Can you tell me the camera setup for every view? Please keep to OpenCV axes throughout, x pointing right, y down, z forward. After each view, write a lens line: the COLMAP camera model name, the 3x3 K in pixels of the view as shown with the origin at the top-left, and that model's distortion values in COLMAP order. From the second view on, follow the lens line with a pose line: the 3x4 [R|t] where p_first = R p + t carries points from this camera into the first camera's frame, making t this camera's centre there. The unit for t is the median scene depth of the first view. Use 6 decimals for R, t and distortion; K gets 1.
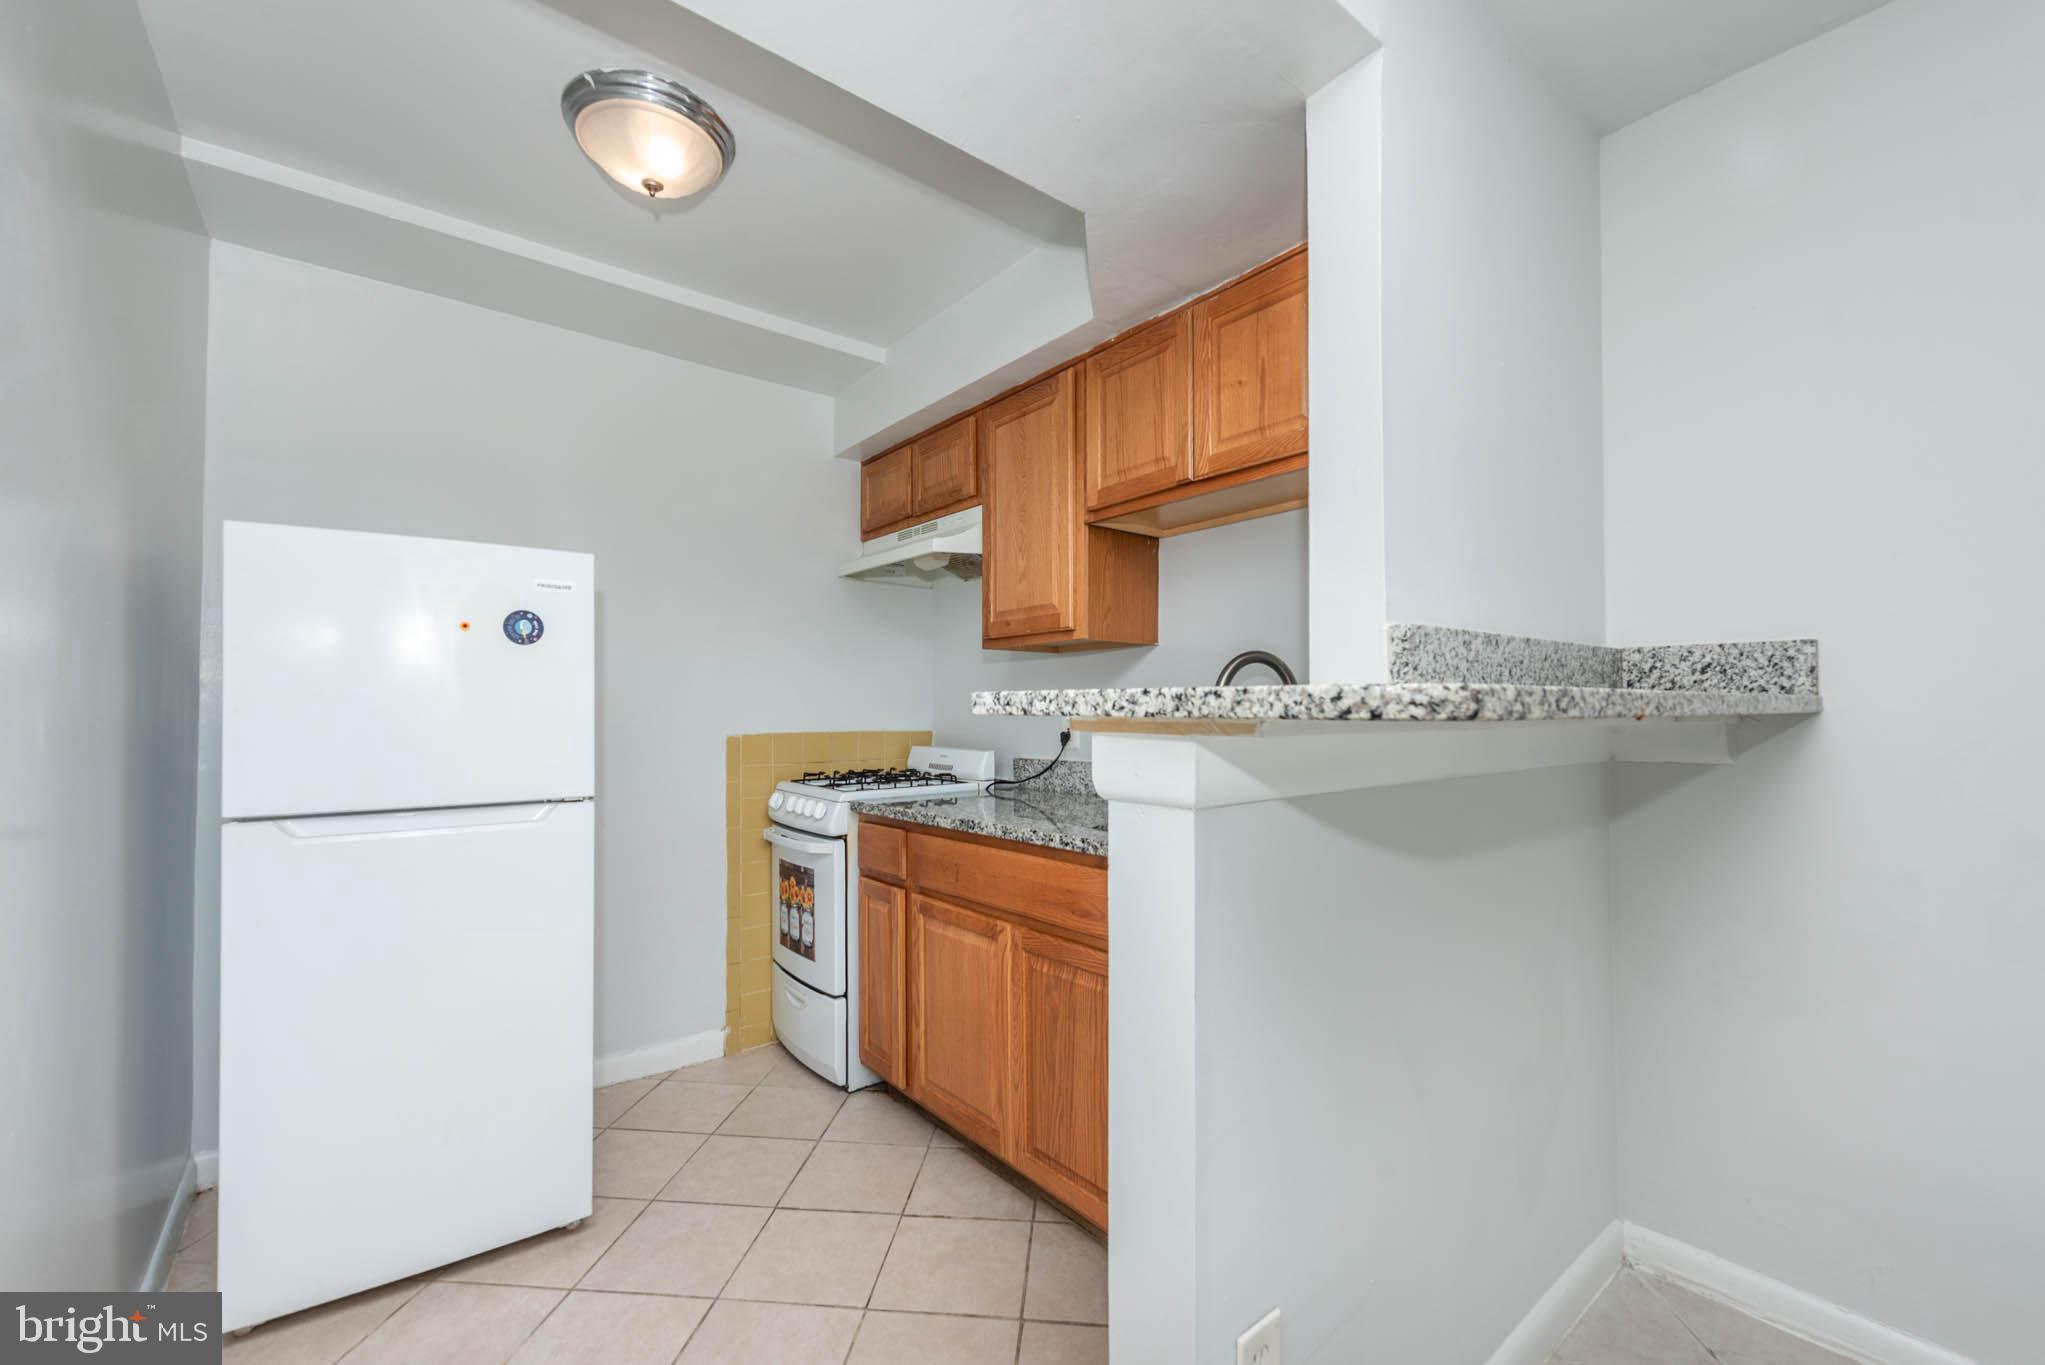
lens RADIAL K [[825.2, 0, 1018.0], [0, 825.2, 698.6], [0, 0, 1]] dist [0.011877, -0.000151]
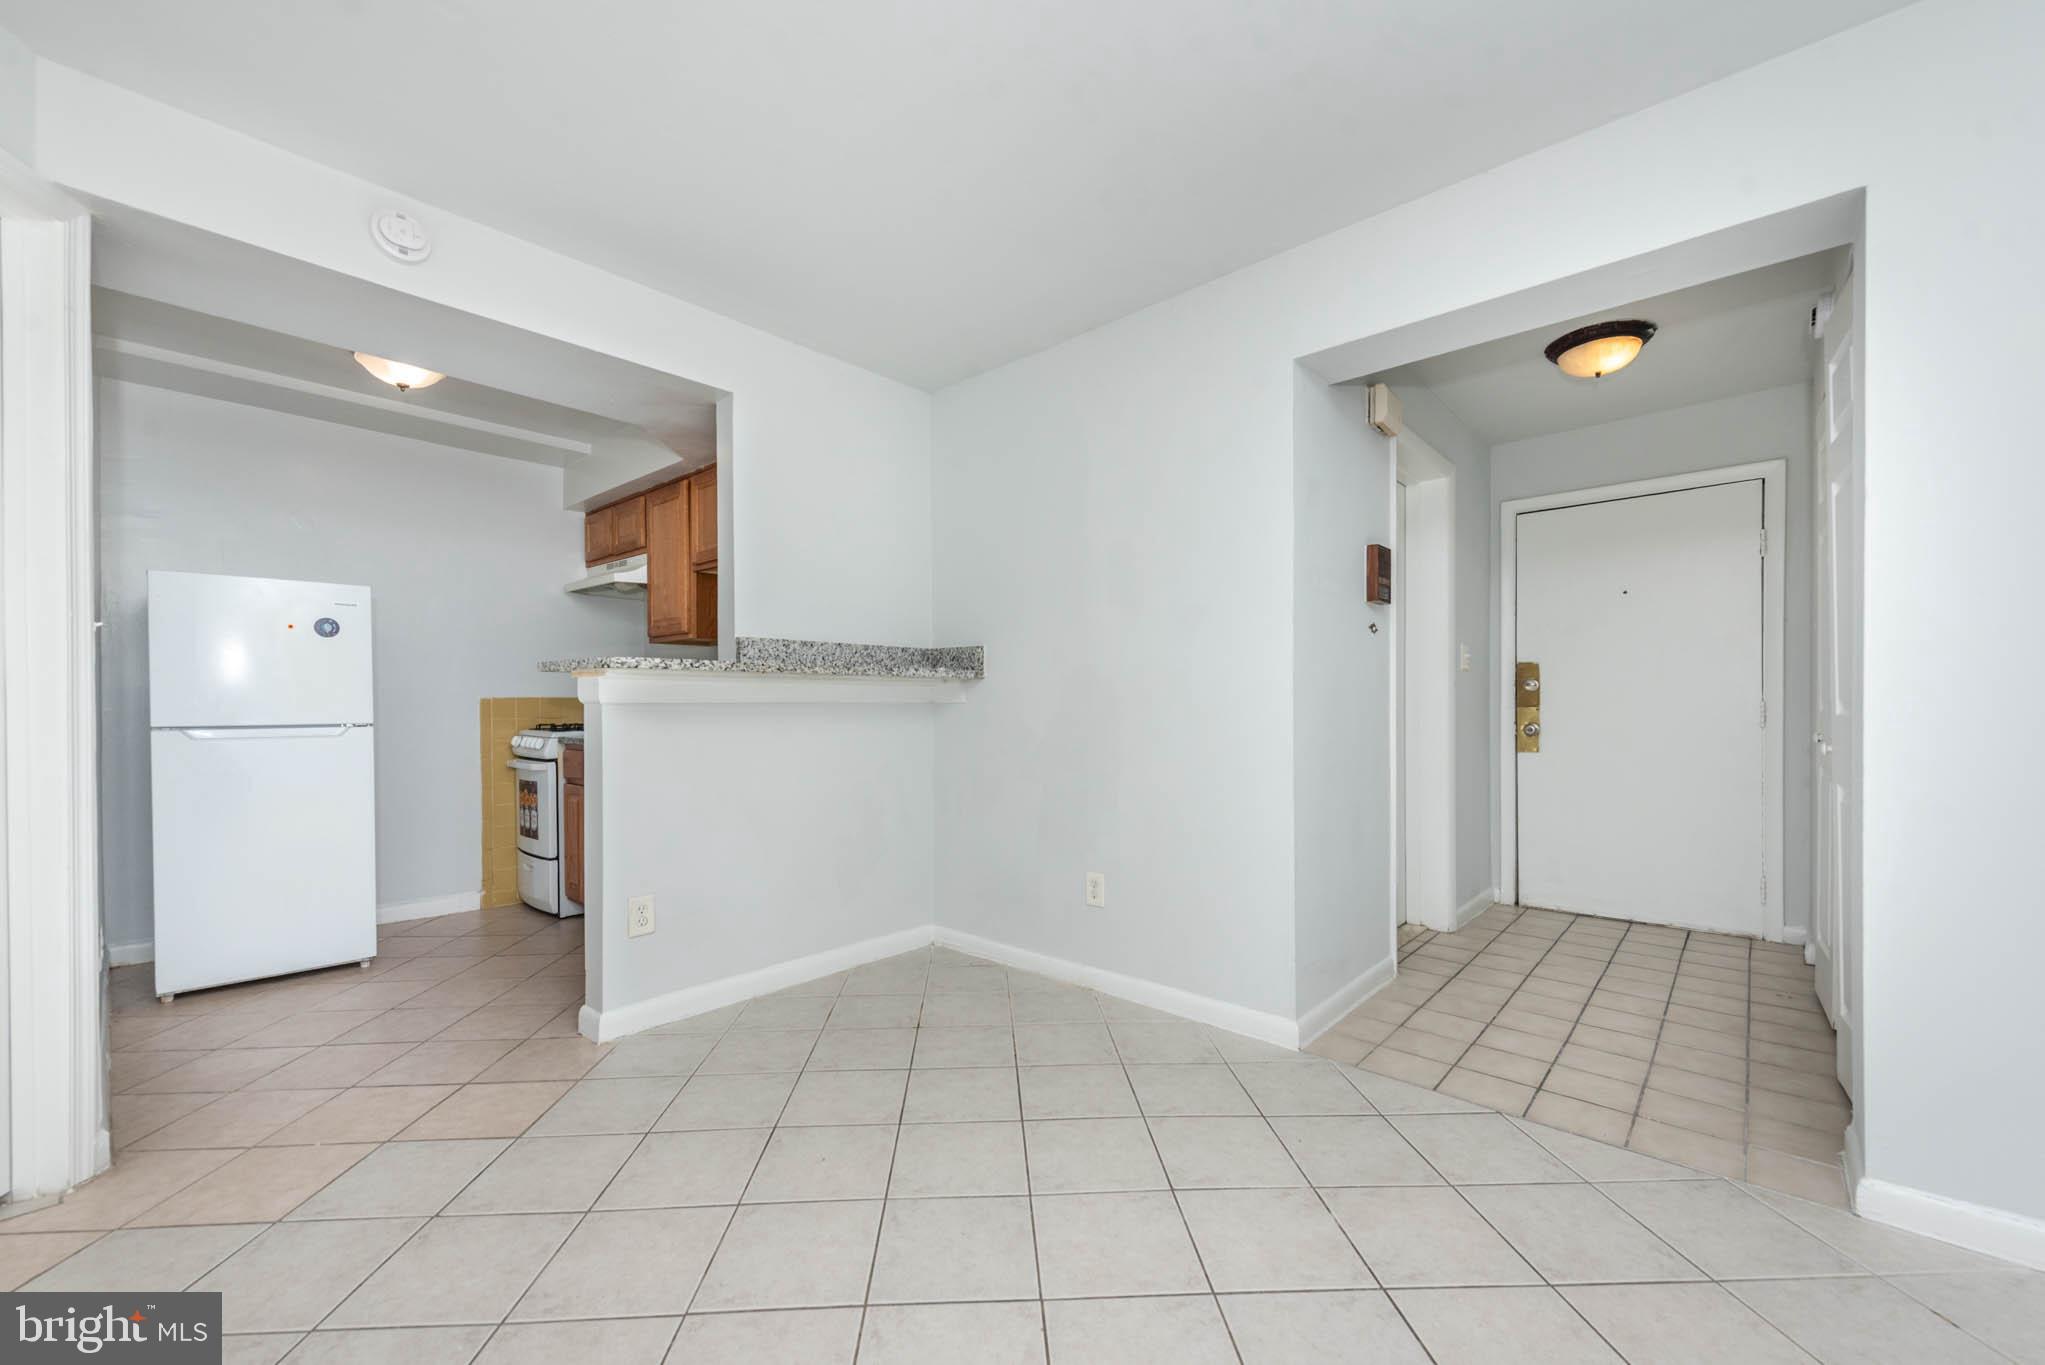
lens RADIAL K [[816.5, 0, 1015.4], [0, 816.5, 712.7], [0, 0, 1]] dist [0.015560, -0.004157]
pose [[0.987483, 0.001537, 0.157716, 0.412937], [-0.005694, 0.999648, 0.025905, 0.030213], [-0.157621, -0.026479, 0.987145, -0.695477]]
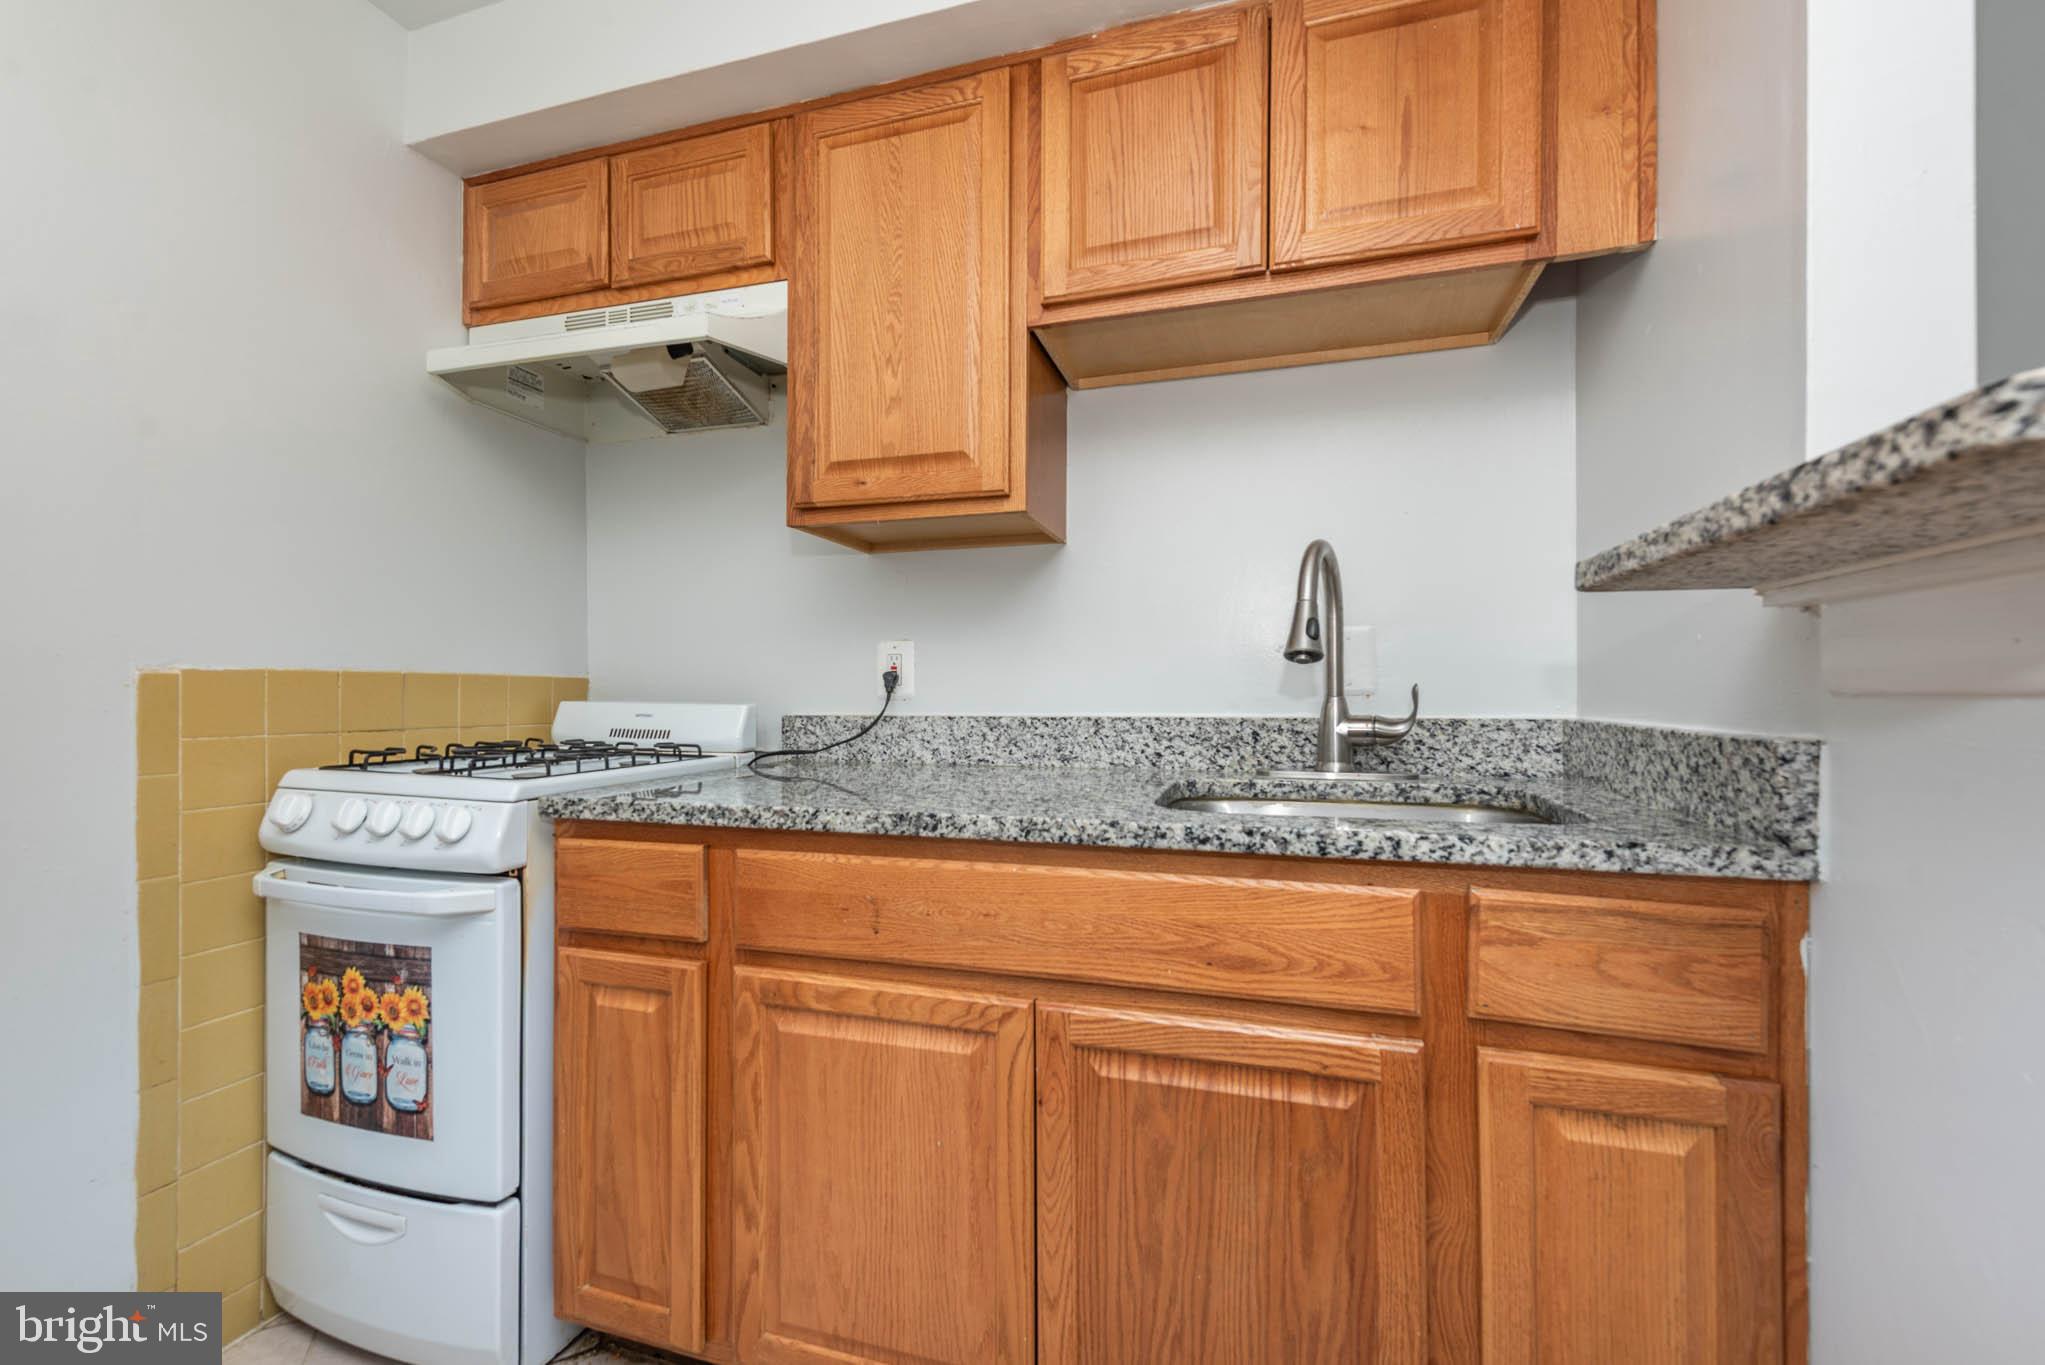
lens RADIAL K [[845.0, 0, 1016.8], [0, 845.0, 685.1], [0, 0, 1]] dist [0.012120, -0.000455]
pose [[0.832855, 0.010395, 0.553394, -0.242870], [-0.013969, 0.999900, 0.002240, 0.050660], [-0.553315, -0.009596, 0.832917, 0.411889]]
